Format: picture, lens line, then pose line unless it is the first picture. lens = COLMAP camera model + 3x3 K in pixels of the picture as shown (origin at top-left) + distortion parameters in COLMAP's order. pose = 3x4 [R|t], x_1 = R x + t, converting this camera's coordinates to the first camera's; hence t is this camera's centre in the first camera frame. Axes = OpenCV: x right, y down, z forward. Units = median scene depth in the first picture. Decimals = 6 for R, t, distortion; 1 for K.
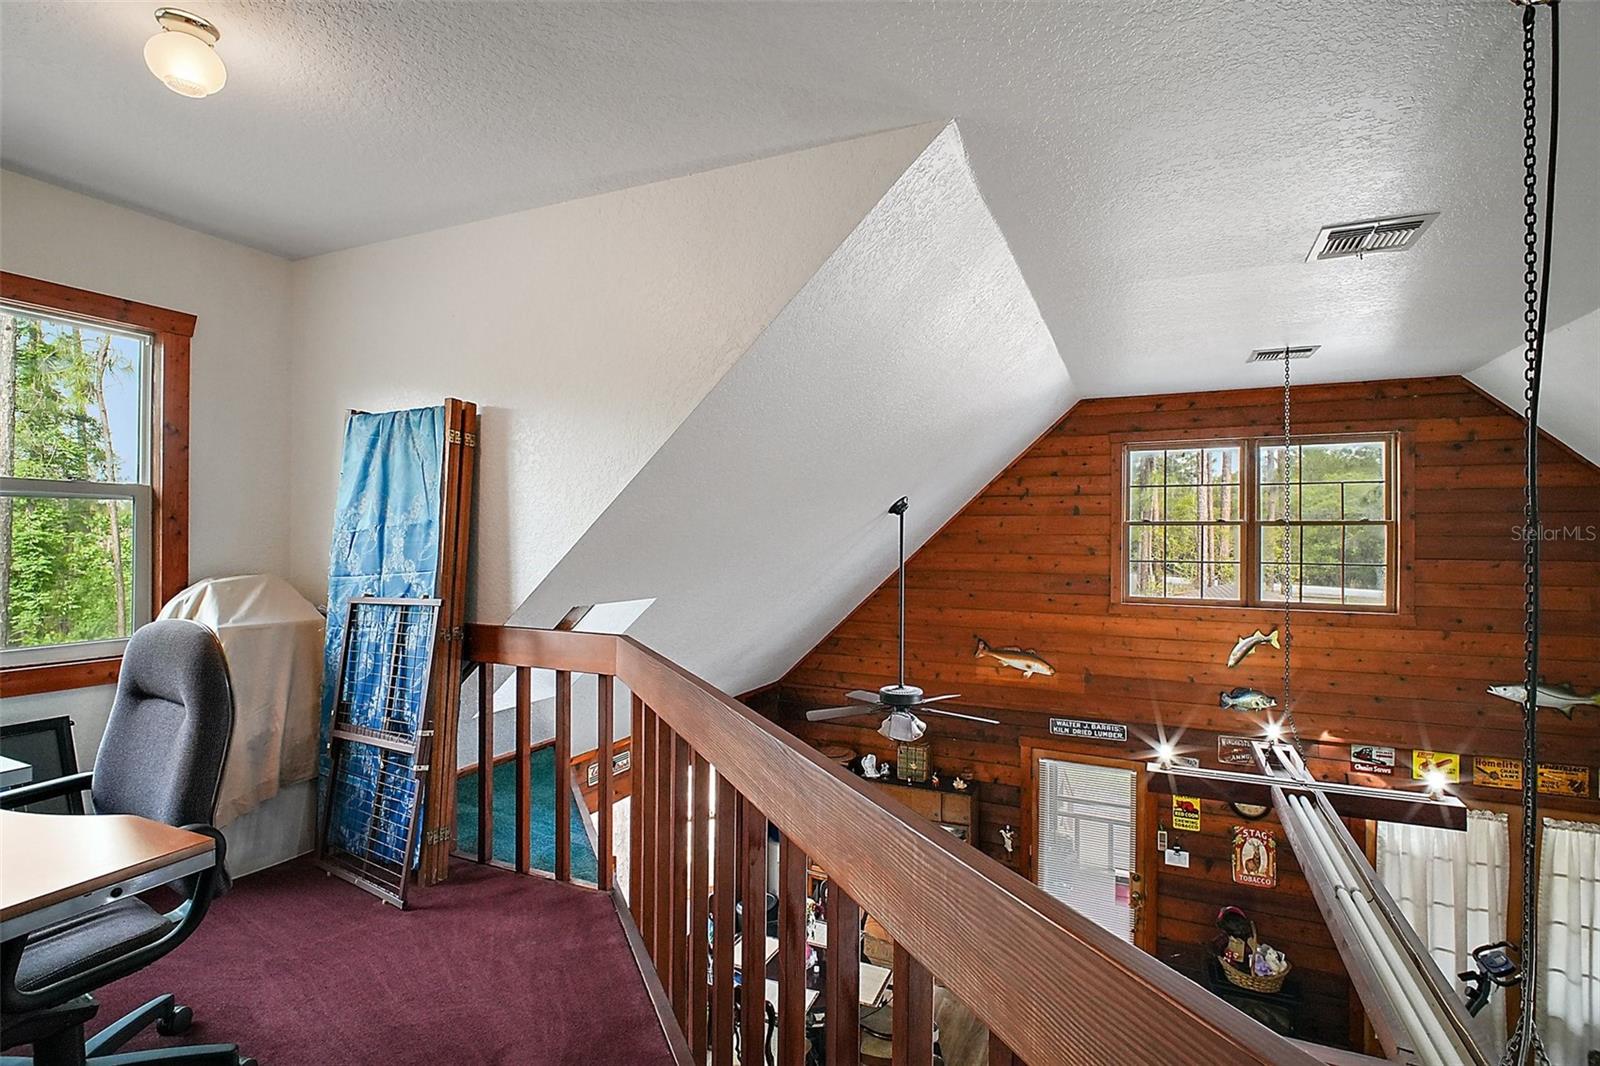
lens RADIAL K [[758.6, 0, 797.5], [0, 758.6, 528.9], [0, 0, 1]] dist [0.004910, -0.007760]
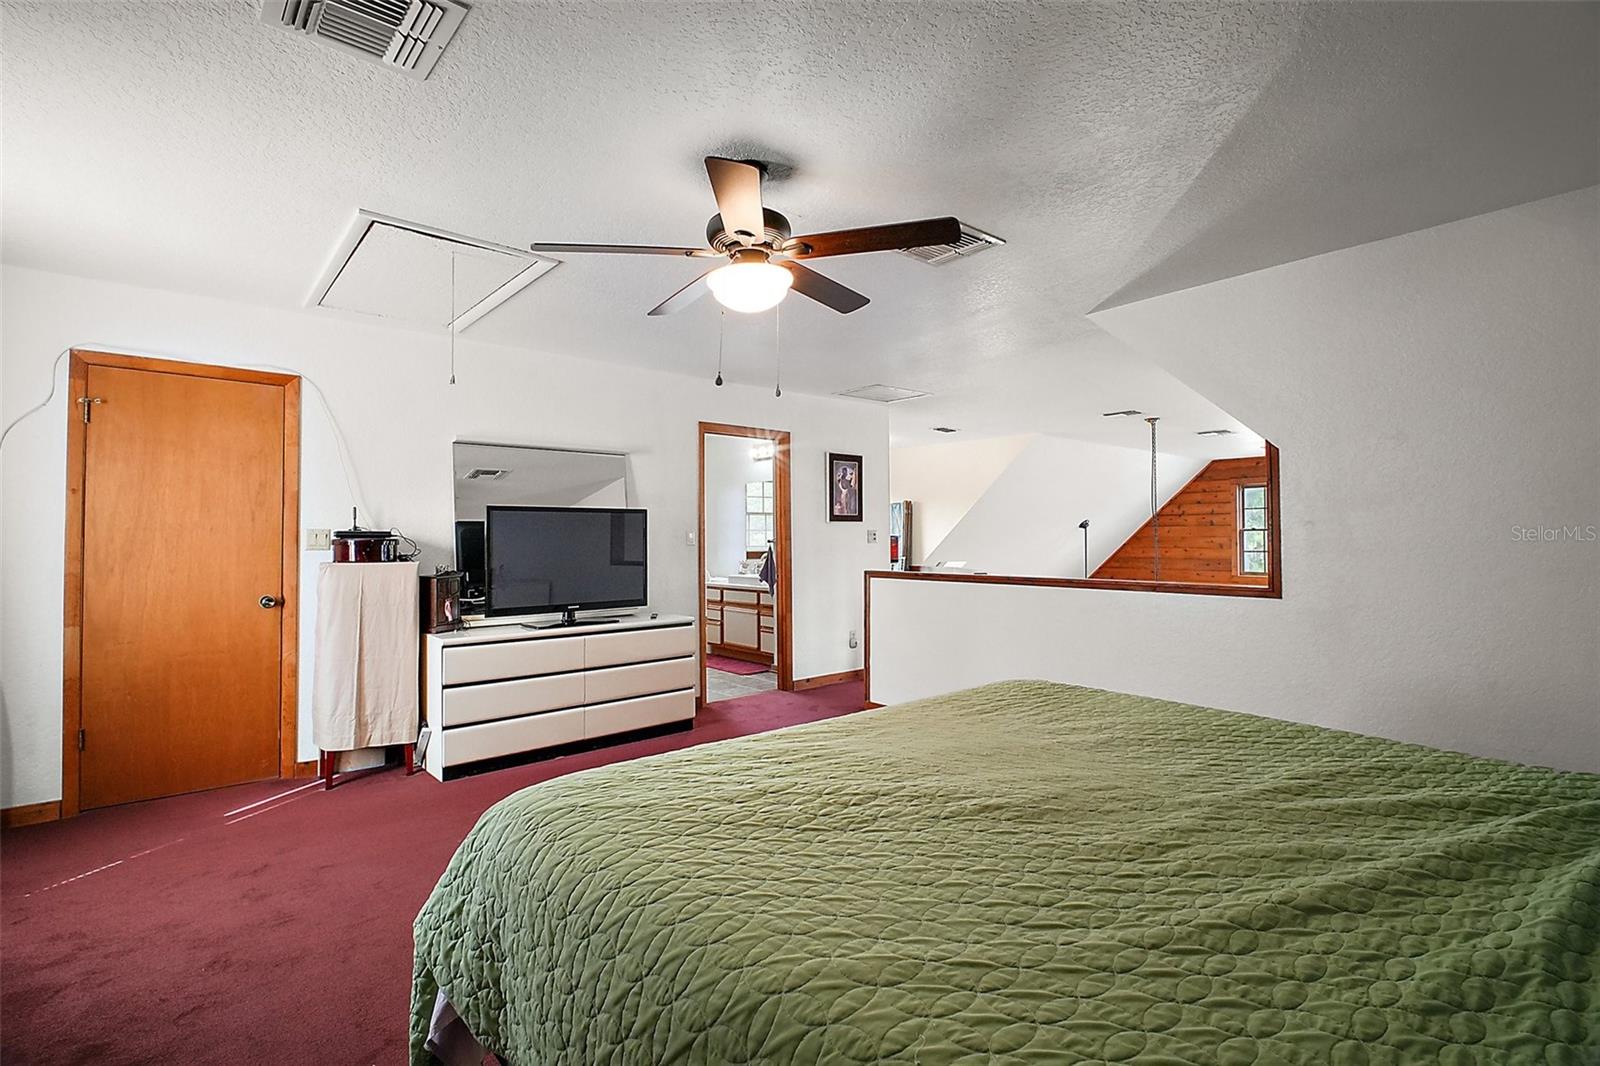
lens RADIAL K [[758.6, 0, 799.0], [0, 758.6, 532.9], [0, 0, 1]] dist [0.004910, -0.007760]
pose [[0.907478, -0.010842, -0.419959, 0.238726], [0.010651, 0.999939, -0.002798, -0.006505], [0.419964, -0.001934, 0.907539, -1.002572]]
